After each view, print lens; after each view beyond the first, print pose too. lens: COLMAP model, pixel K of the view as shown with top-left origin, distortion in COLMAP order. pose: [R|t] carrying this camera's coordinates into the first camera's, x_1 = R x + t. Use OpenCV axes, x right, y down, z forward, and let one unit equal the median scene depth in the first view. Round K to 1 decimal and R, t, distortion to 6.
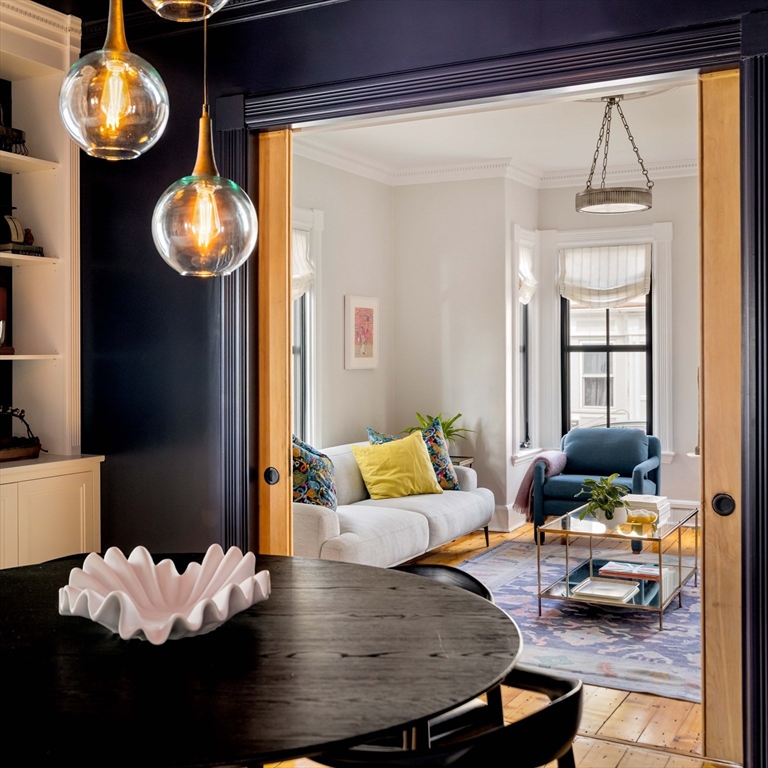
lens RADIAL K [[987.5, 0, 323.4], [0, 987.5, 346.6], [0, 0, 1]] dist [-0.000638, 0.001813]
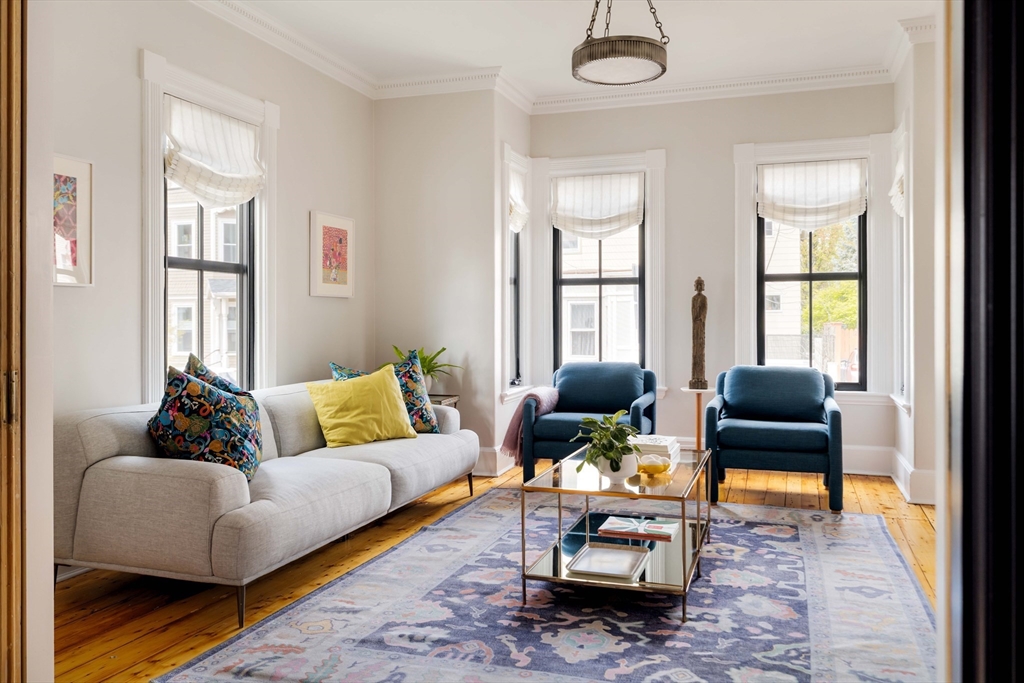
lens RADIAL K [[798.3, 0, 512.8], [0, 798.3, 315.7], [0, 0, 1]] dist [0.000417, 0.000278]
pose [[0.982770, 0.002458, 0.184815, 0.072700], [-0.003348, 0.999984, 0.004504, 0.039288], [-0.184801, -0.005045, 0.982763, 0.302201]]
